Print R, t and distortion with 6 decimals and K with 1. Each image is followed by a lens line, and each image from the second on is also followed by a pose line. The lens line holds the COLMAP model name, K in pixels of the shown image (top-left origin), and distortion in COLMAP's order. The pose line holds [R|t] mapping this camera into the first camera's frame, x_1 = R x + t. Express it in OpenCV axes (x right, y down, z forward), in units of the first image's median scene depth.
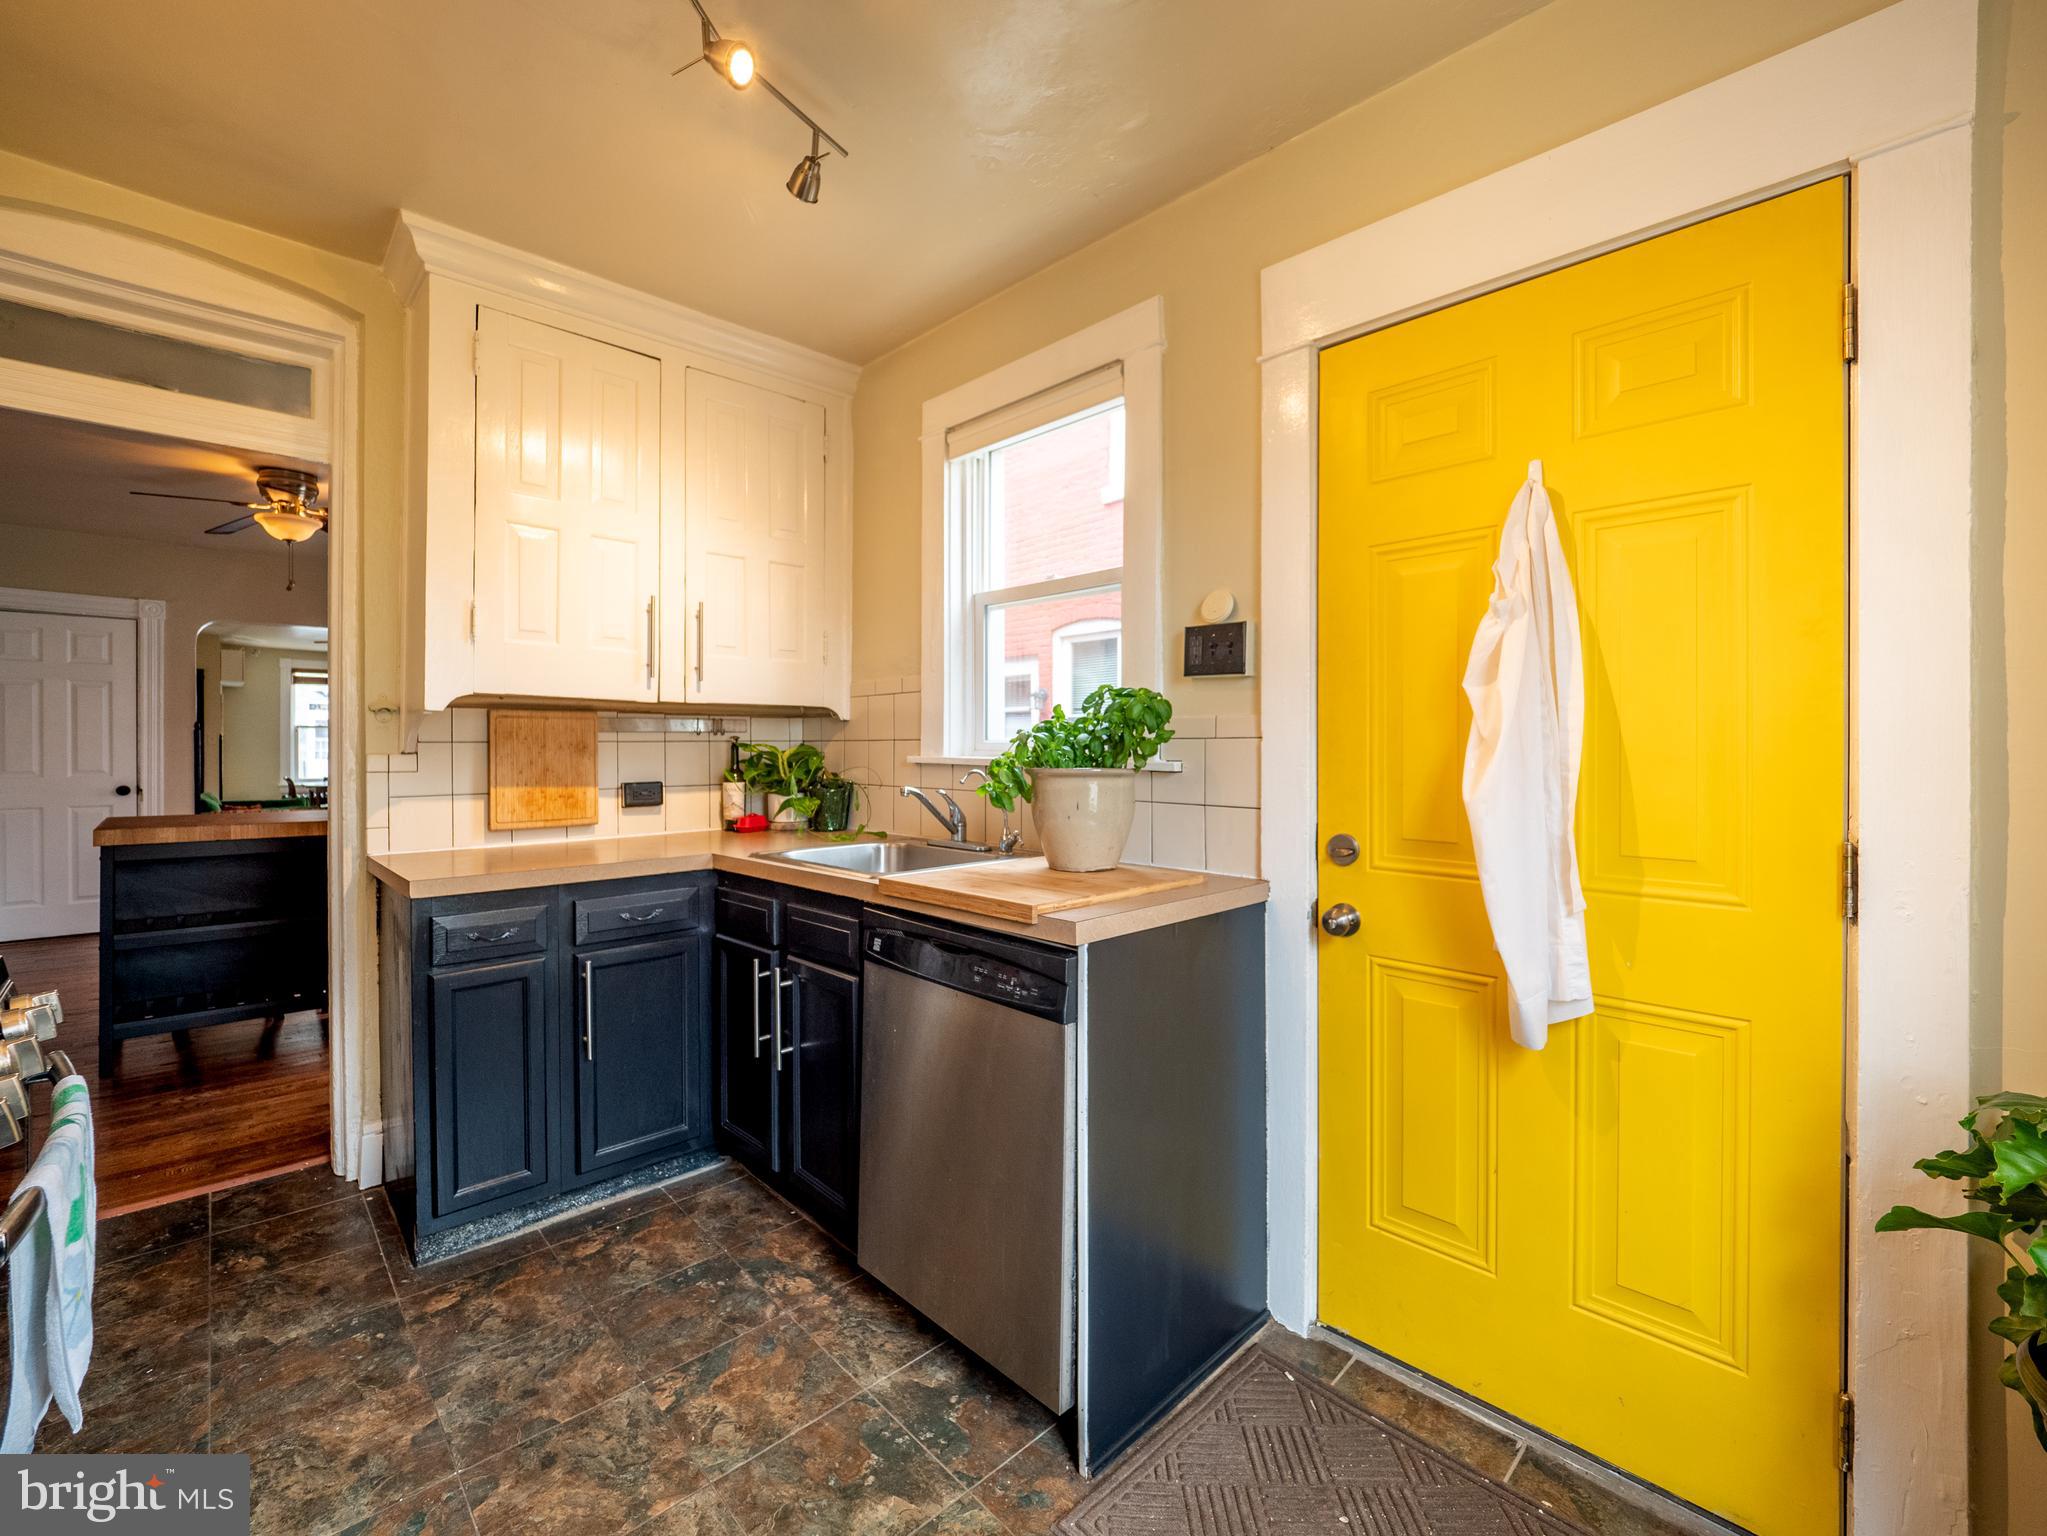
lens RADIAL K [[886.4, 0, 1030.9], [0, 886.4, 748.0], [0, 0, 1]] dist [-0.000262, -0.007760]
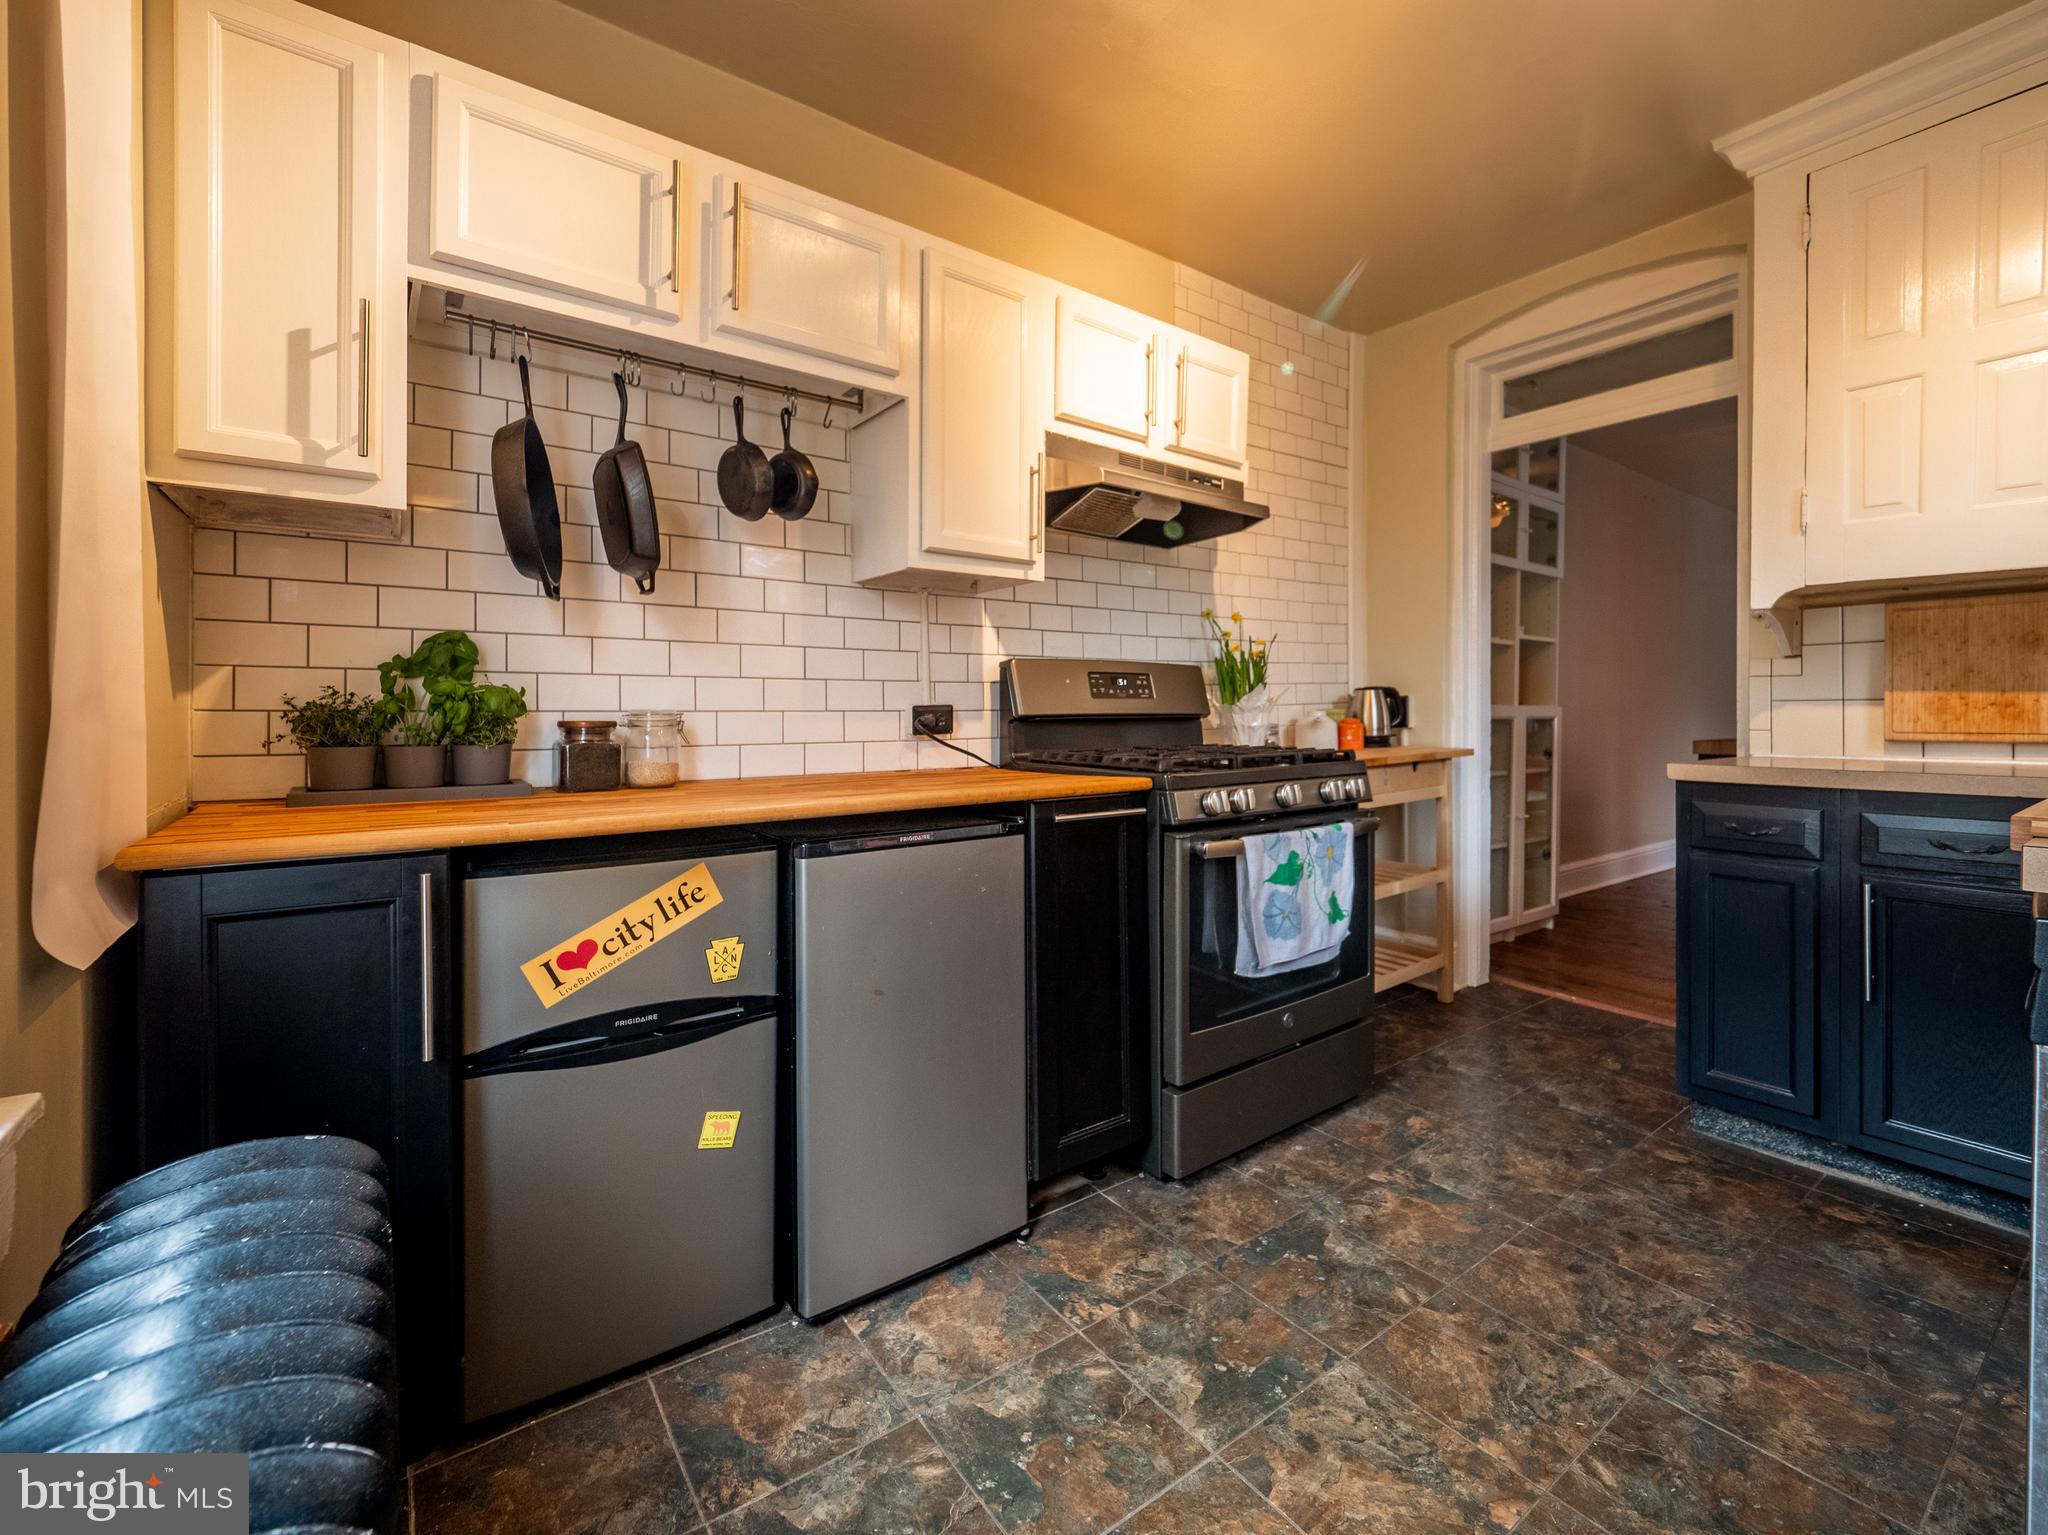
lens RADIAL K [[876.9, 0, 1035.1], [0, 876.9, 709.5], [0, 0, 1]] dist [0.000586, -0.000027]
pose [[-0.130820, -0.003342, -0.991401, 0.379602], [-0.001458, 0.999994, -0.003178, 0.068490], [0.991405, 0.001029, -0.130824, 0.282544]]
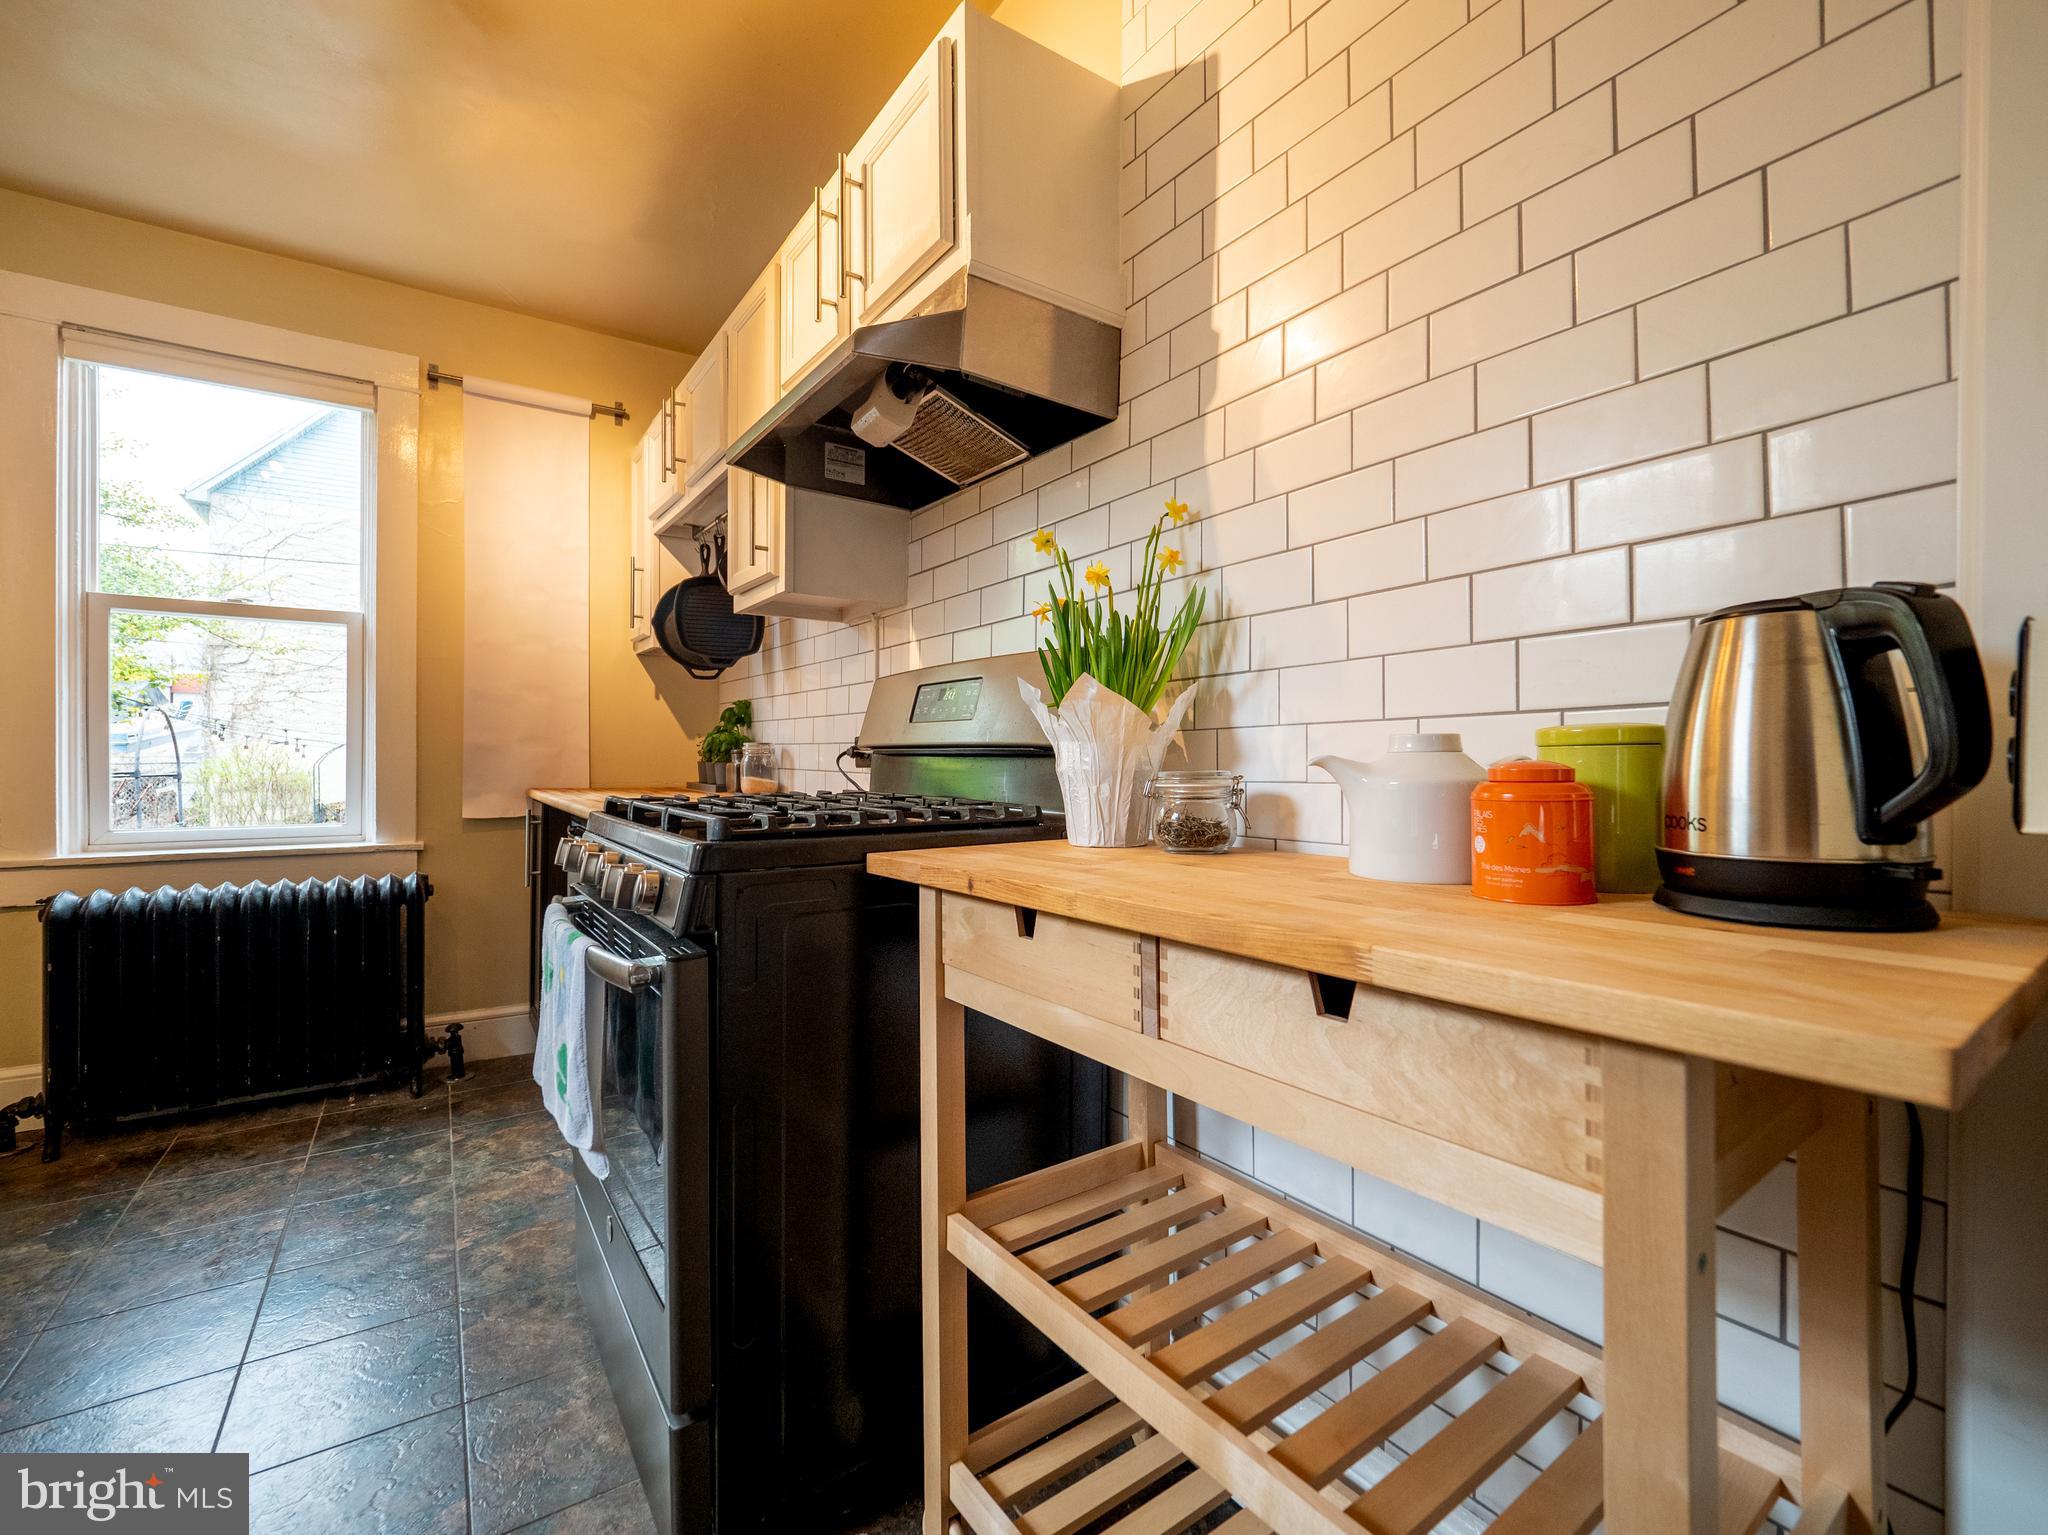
lens RADIAL K [[884.0, 0, 1031.9], [0, 884.0, 758.9], [0, 0, 1]] dist [-0.000790, -0.000020]
pose [[-0.987610, -0.004252, 0.156873, -0.834442], [-0.002718, 0.999946, 0.009992, 0.074617], [-0.156907, 0.009442, -0.987568, 0.907850]]
